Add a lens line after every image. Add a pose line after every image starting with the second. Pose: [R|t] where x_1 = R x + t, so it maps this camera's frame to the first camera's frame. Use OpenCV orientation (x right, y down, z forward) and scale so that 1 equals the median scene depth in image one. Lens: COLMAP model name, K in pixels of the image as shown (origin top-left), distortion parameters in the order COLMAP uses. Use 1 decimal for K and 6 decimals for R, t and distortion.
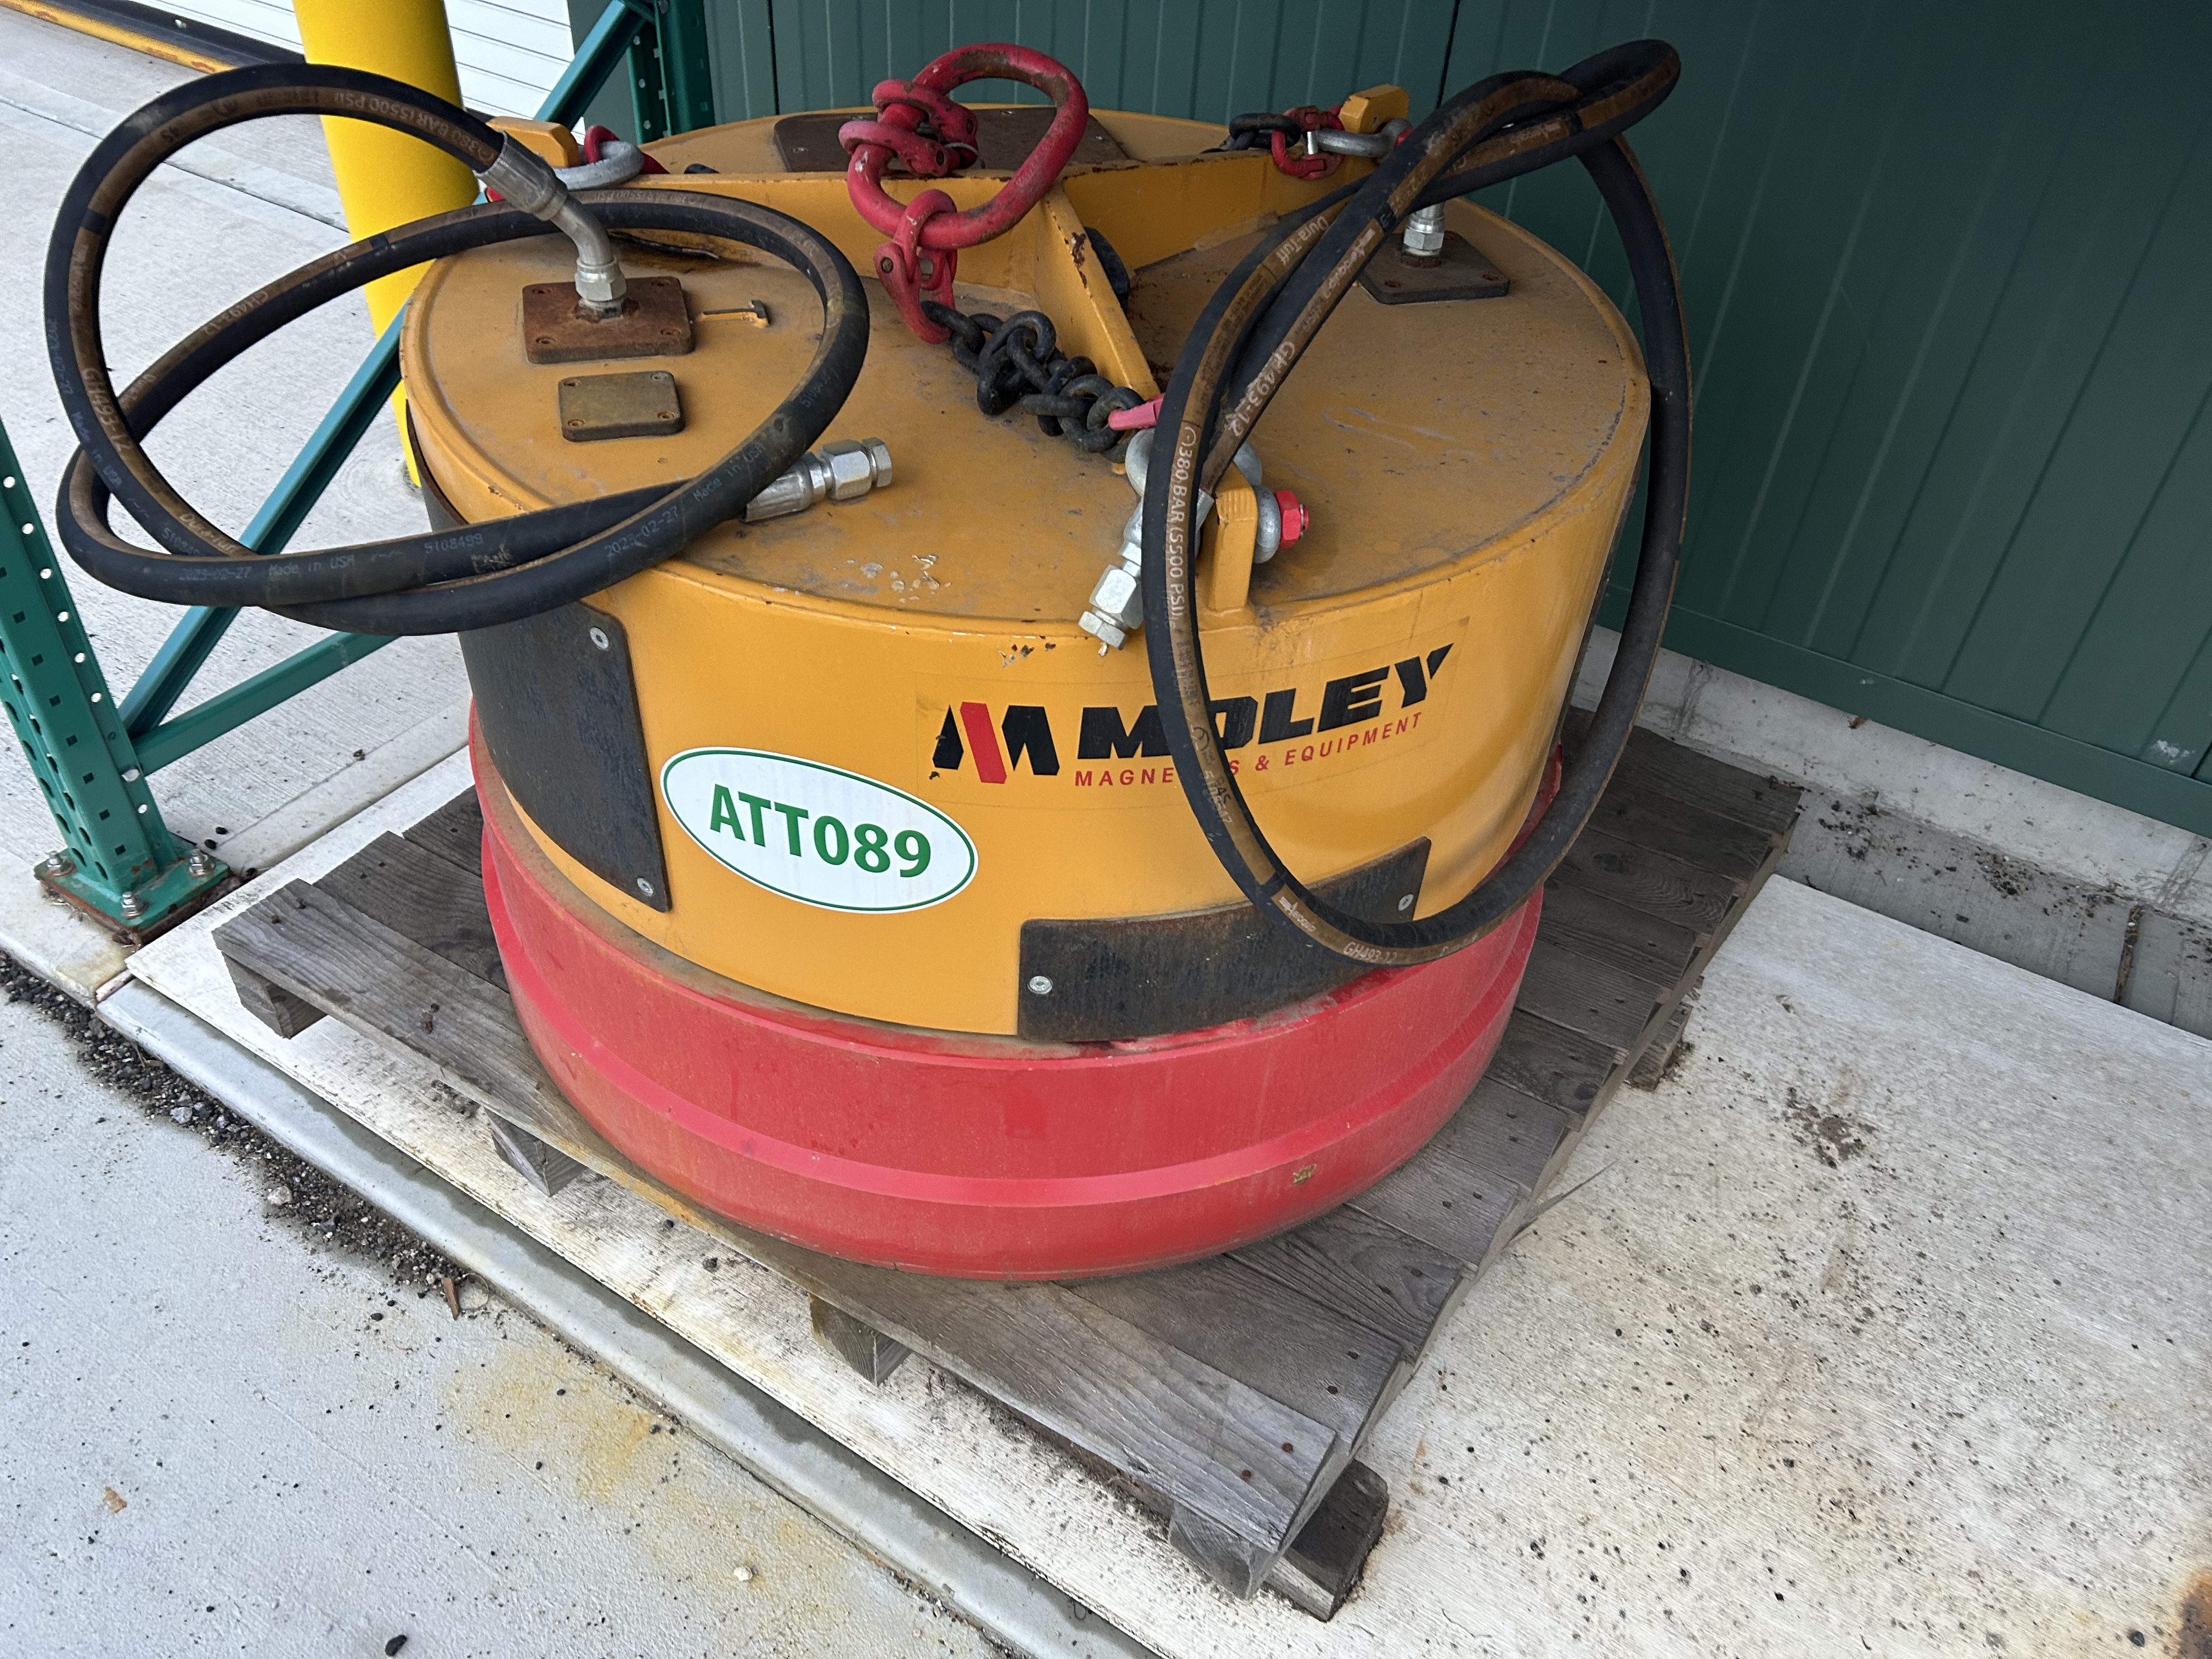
lens RADIAL K [[1660.1, 0, 1105.0], [0, 1660.1, 837.8], [0, 0, 1]] dist [0.066705, -0.066917]
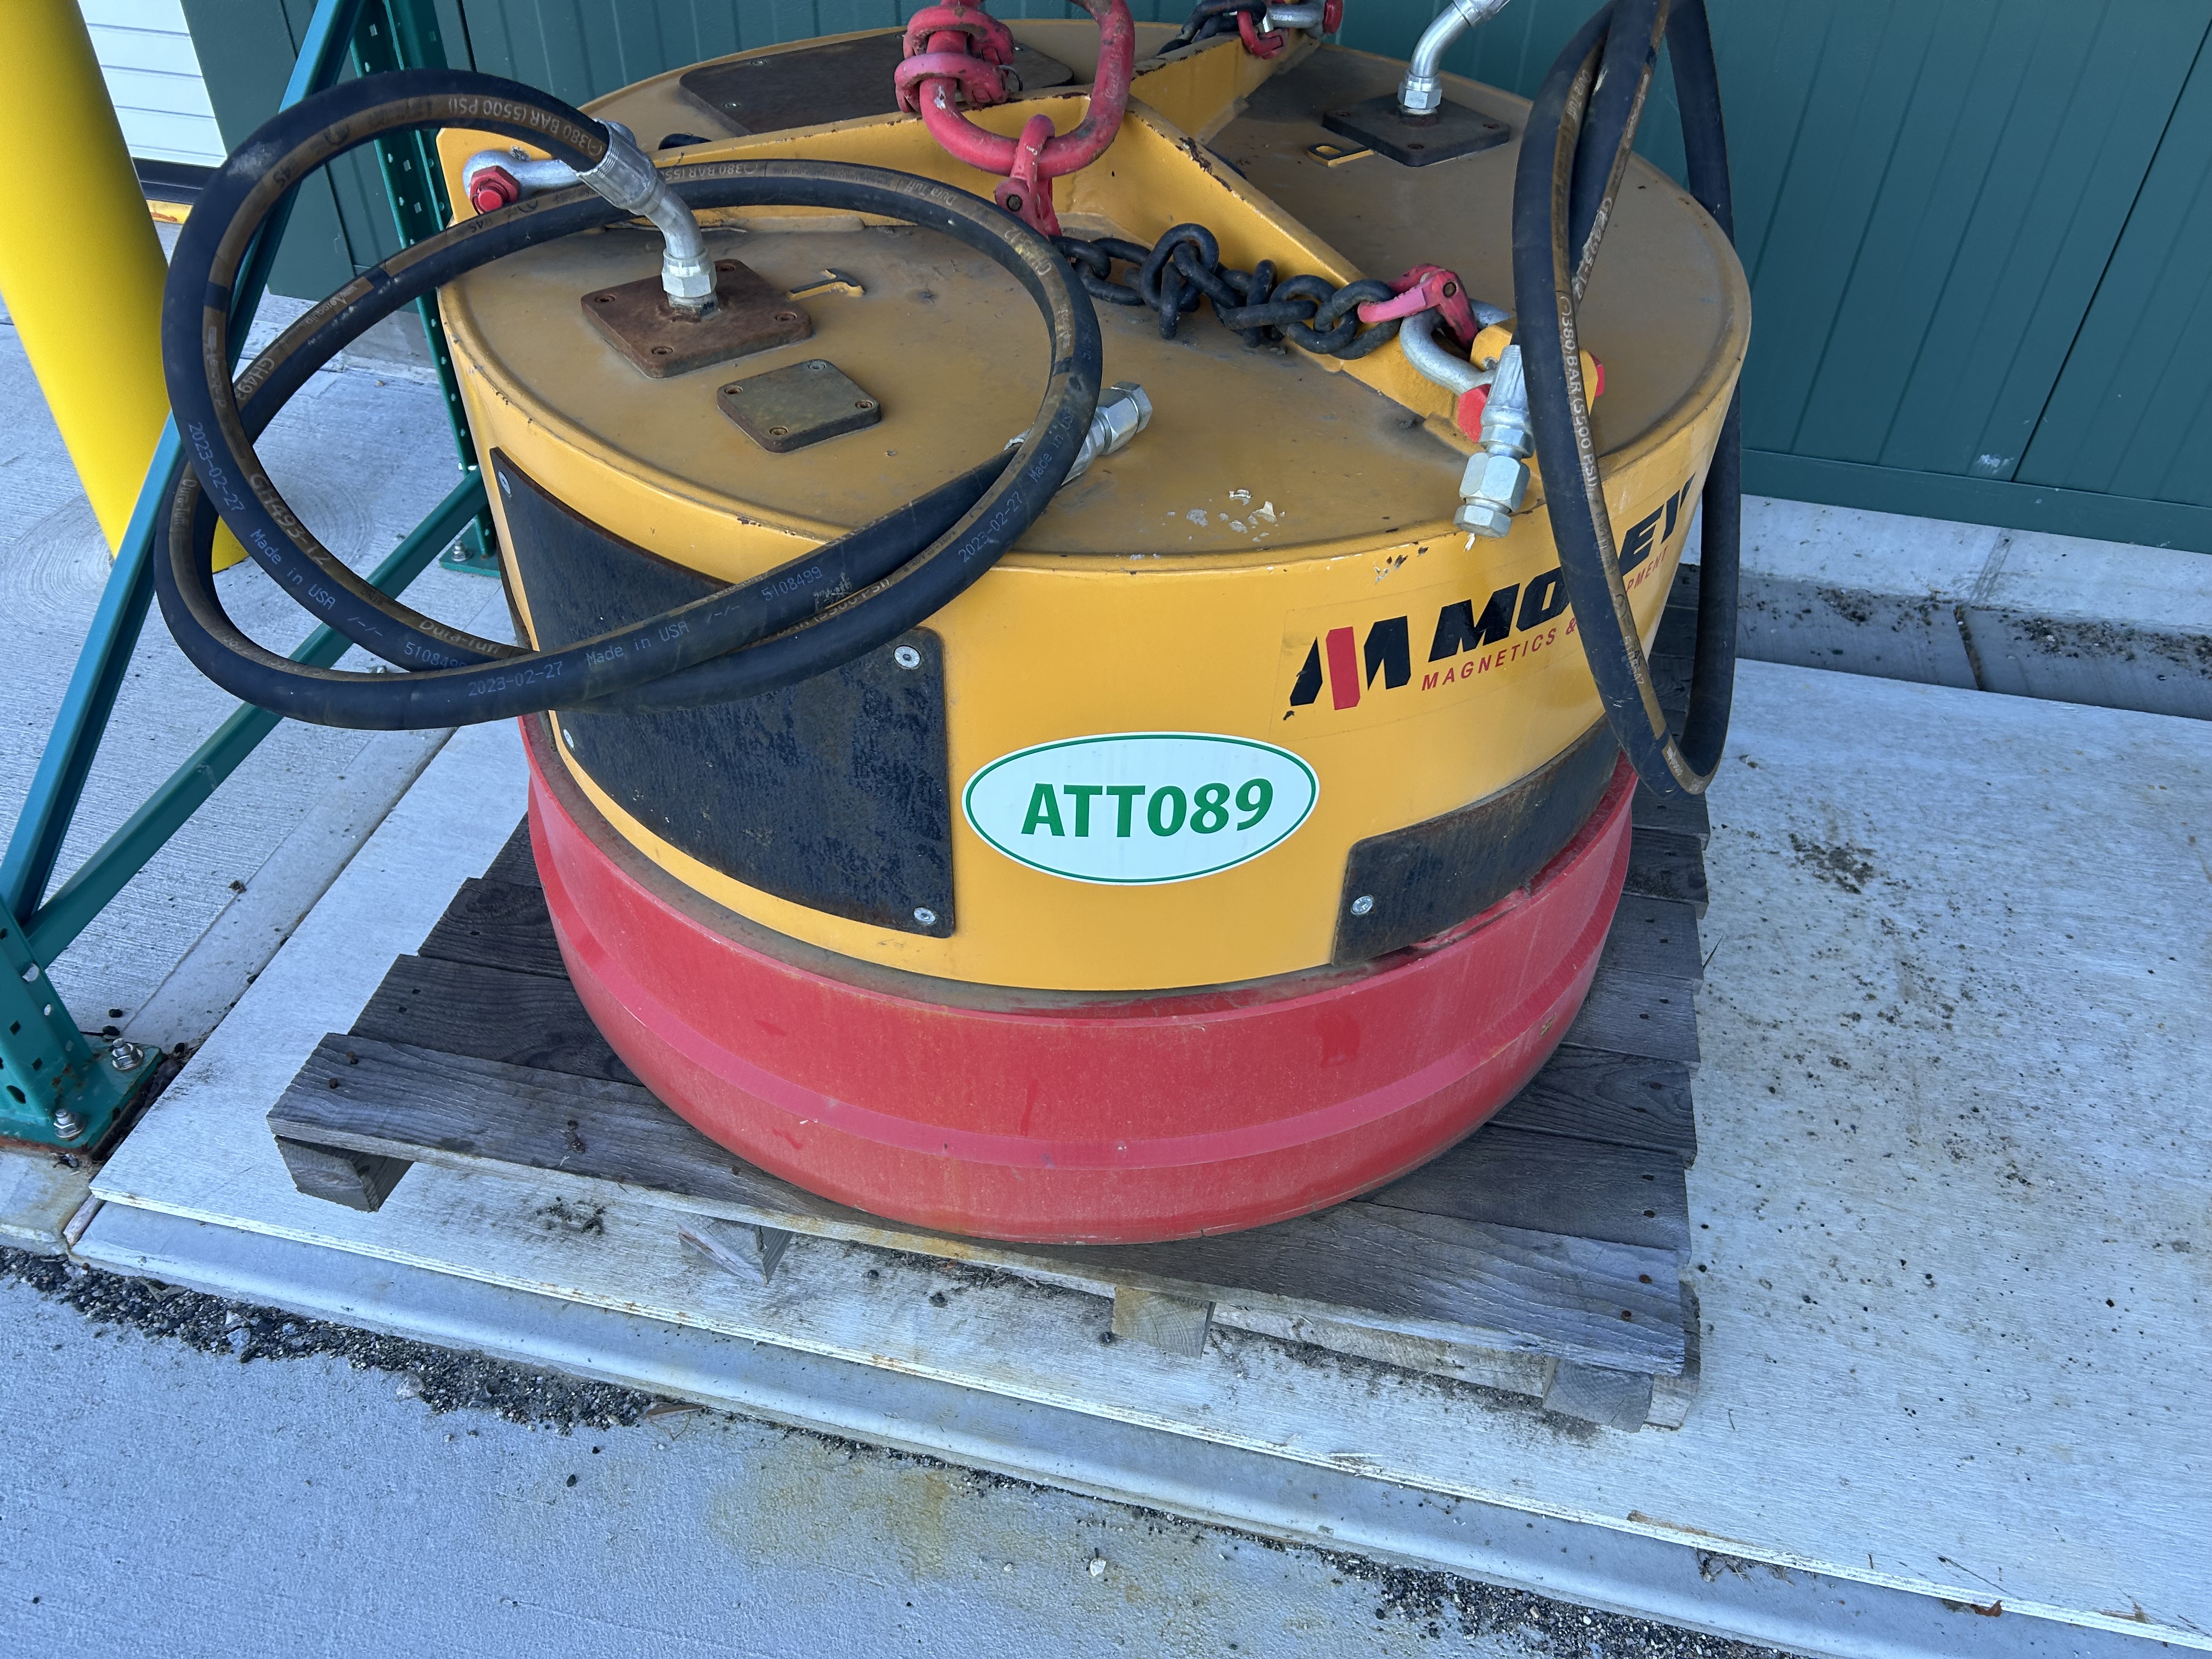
lens RADIAL K [[1660.1, 0, 1110.5], [0, 1660.1, 801.2], [0, 0, 1]] dist [0.066705, -0.066917]
pose [[0.938176, -0.247372, 0.242143, -0.364319], [0.240260, 0.968916, 0.058961, -0.057991], [-0.249201, 0.002862, 0.968447, 0.080818]]
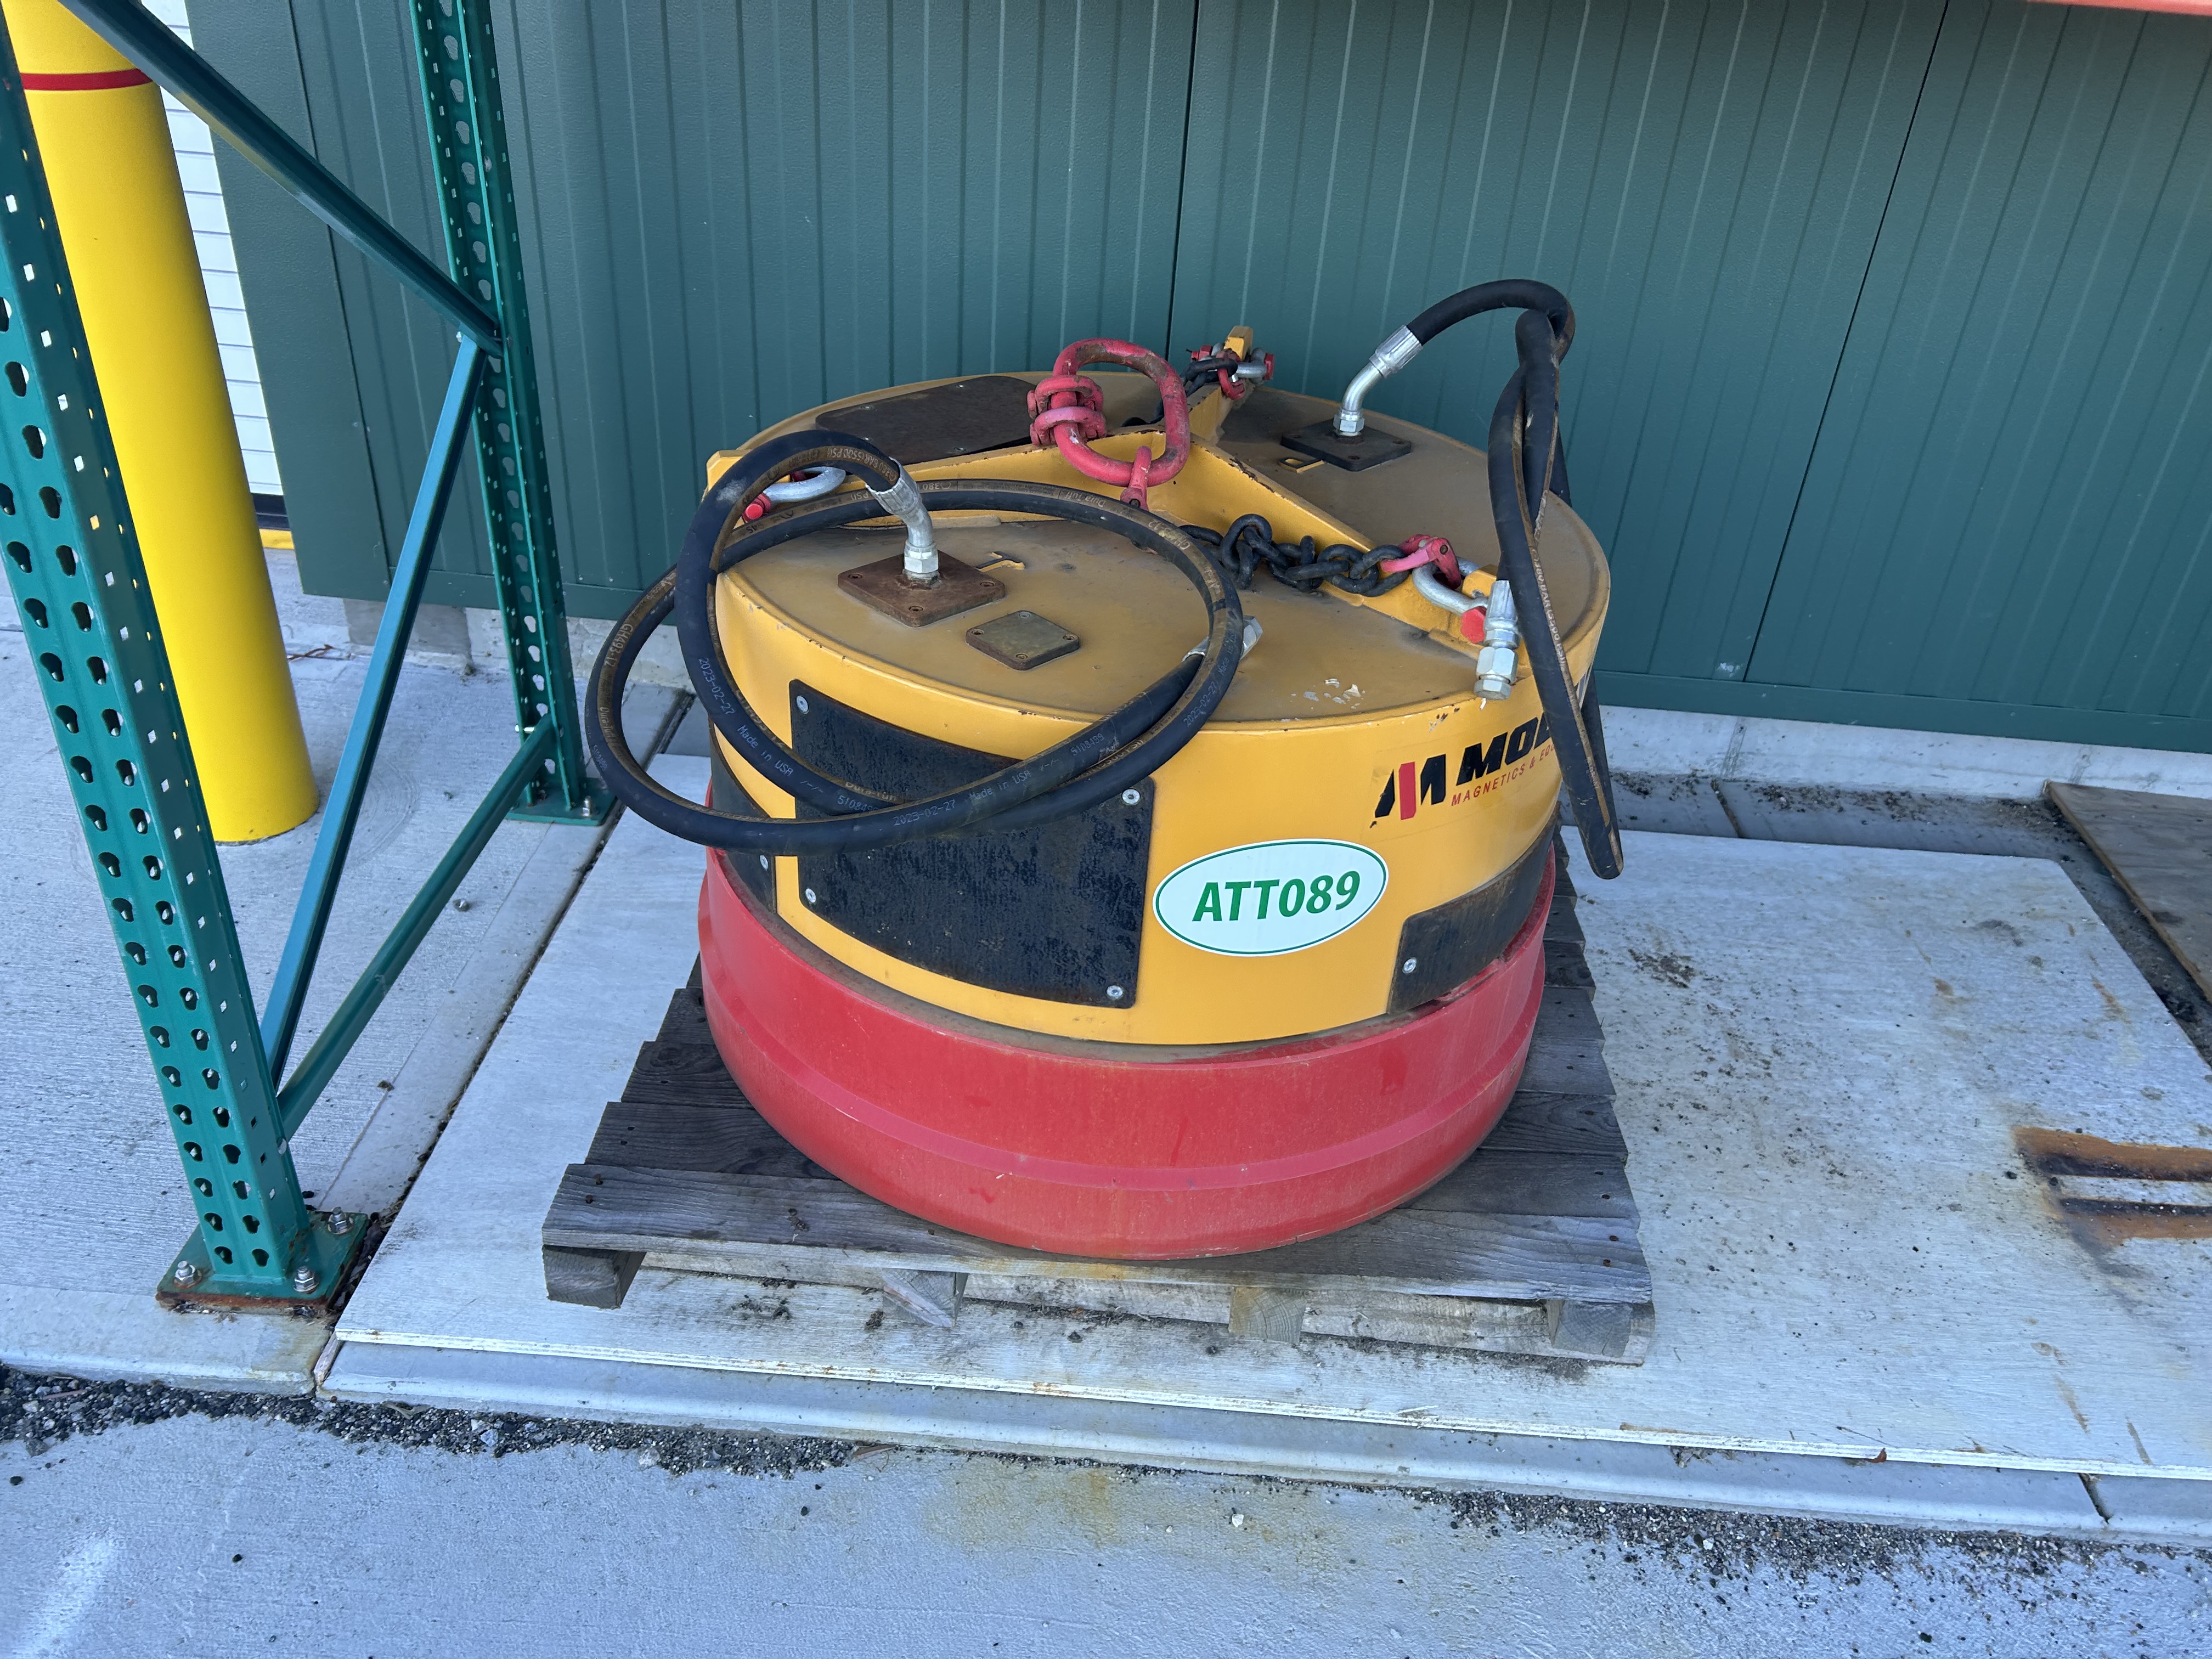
lens RADIAL K [[1660.1, 0, 1141.4], [0, 1660.1, 794.7], [0, 0, 1]] dist [0.066705, -0.066917]
pose [[0.863686, -0.255146, 0.434680, -0.733142], [0.306696, 0.950412, -0.051521, -0.040641], [-0.399979, 0.177813, 0.899110, -0.175657]]
